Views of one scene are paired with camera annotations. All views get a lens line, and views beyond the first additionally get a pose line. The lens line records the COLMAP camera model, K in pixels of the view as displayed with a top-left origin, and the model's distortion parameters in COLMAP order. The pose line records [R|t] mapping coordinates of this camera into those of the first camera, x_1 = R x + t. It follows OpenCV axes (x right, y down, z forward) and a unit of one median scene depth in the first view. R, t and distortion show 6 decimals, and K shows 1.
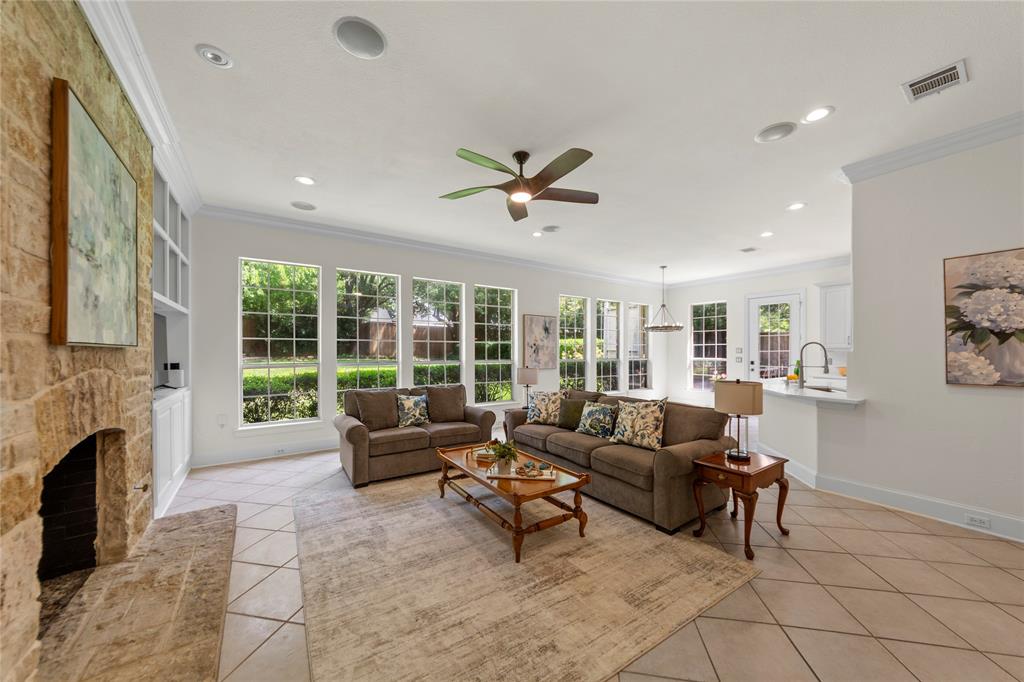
lens RADIAL K [[369.8, 0, 505.7], [0, 369.8, 352.9], [0, 0, 1]] dist [-0.002167, 0.000153]
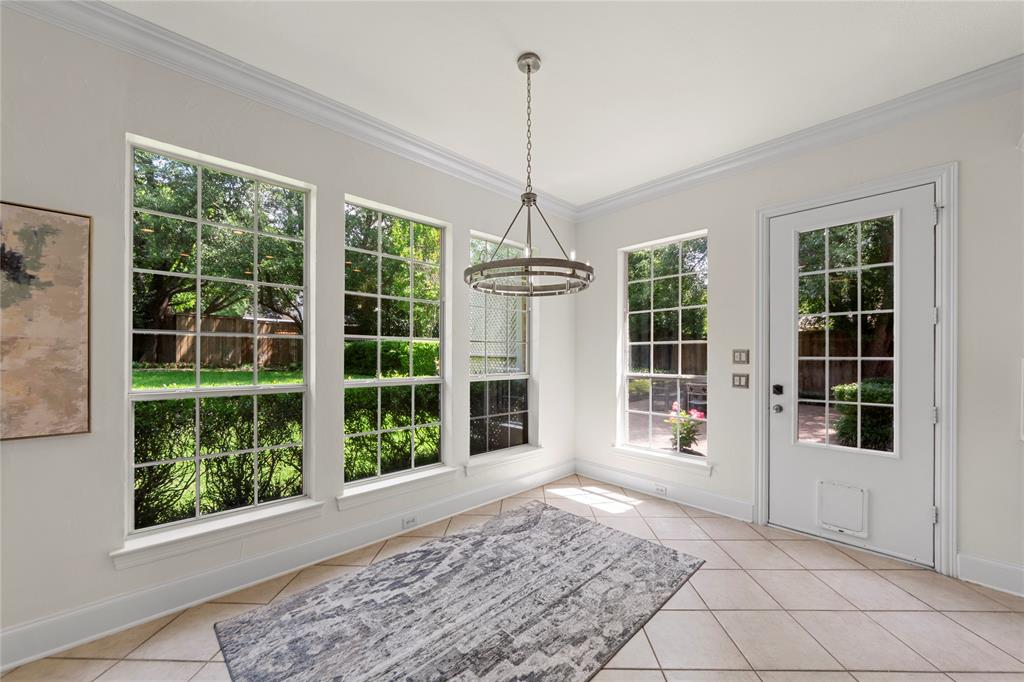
lens RADIAL K [[369.8, 0, 507.5], [0, 369.8, 358.2], [0, 0, 1]] dist [-0.002167, 0.000153]
pose [[0.989528, -0.001737, 0.144334, 0.641654], [0.001804, 0.999998, -0.000335, -0.008492], [-0.144333, 0.000592, 0.989529, 1.252652]]
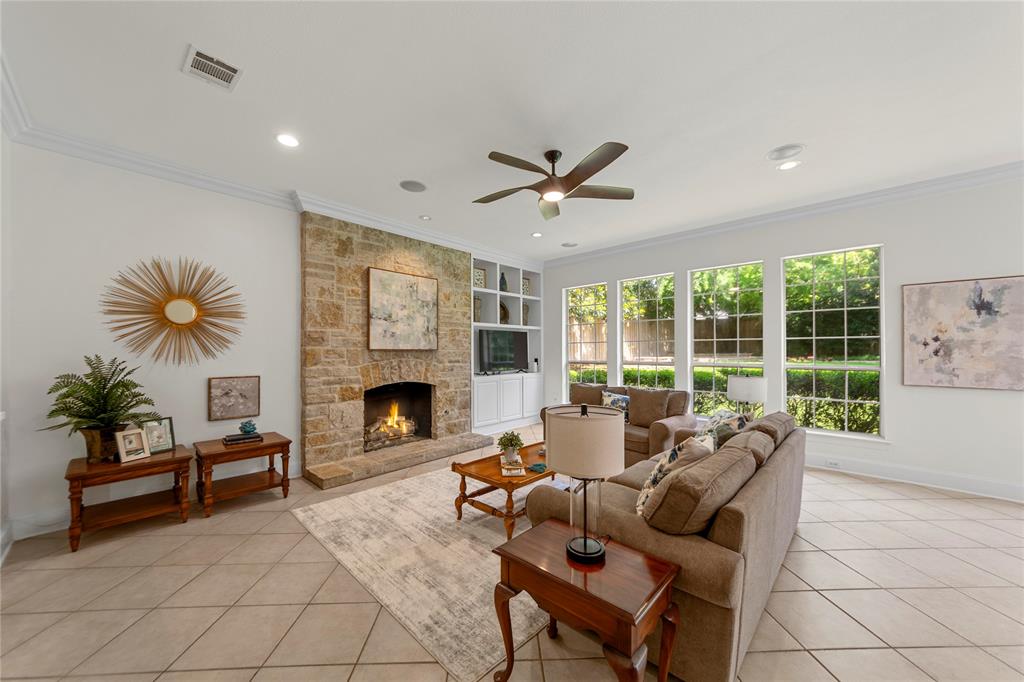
lens RADIAL K [[369.8, 0, 513.8], [0, 369.8, 348.8], [0, 0, 1]] dist [-0.002167, 0.000153]
pose [[0.223434, -0.005949, -0.974701, 0.745846], [-0.004418, 0.999965, -0.007115, -0.004271], [0.974709, 0.005896, 0.223400, 0.510965]]
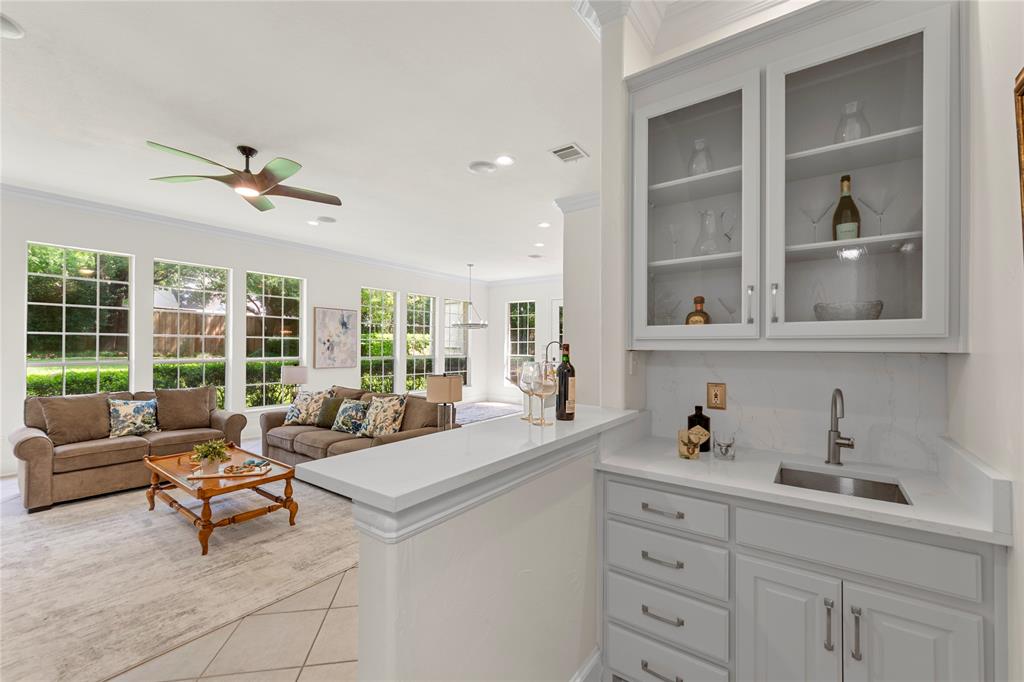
lens RADIAL K [[424.9, 0, 516.1], [0, 424.9, 347.3], [0, 0, 1]] dist [-0.005072, 0.000642]
pose [[0.938478, 0.003482, 0.345322, 0.249945], [-0.002031, 0.999988, -0.004564, -0.003897], [-0.345334, 0.003582, 0.938473, -0.231484]]
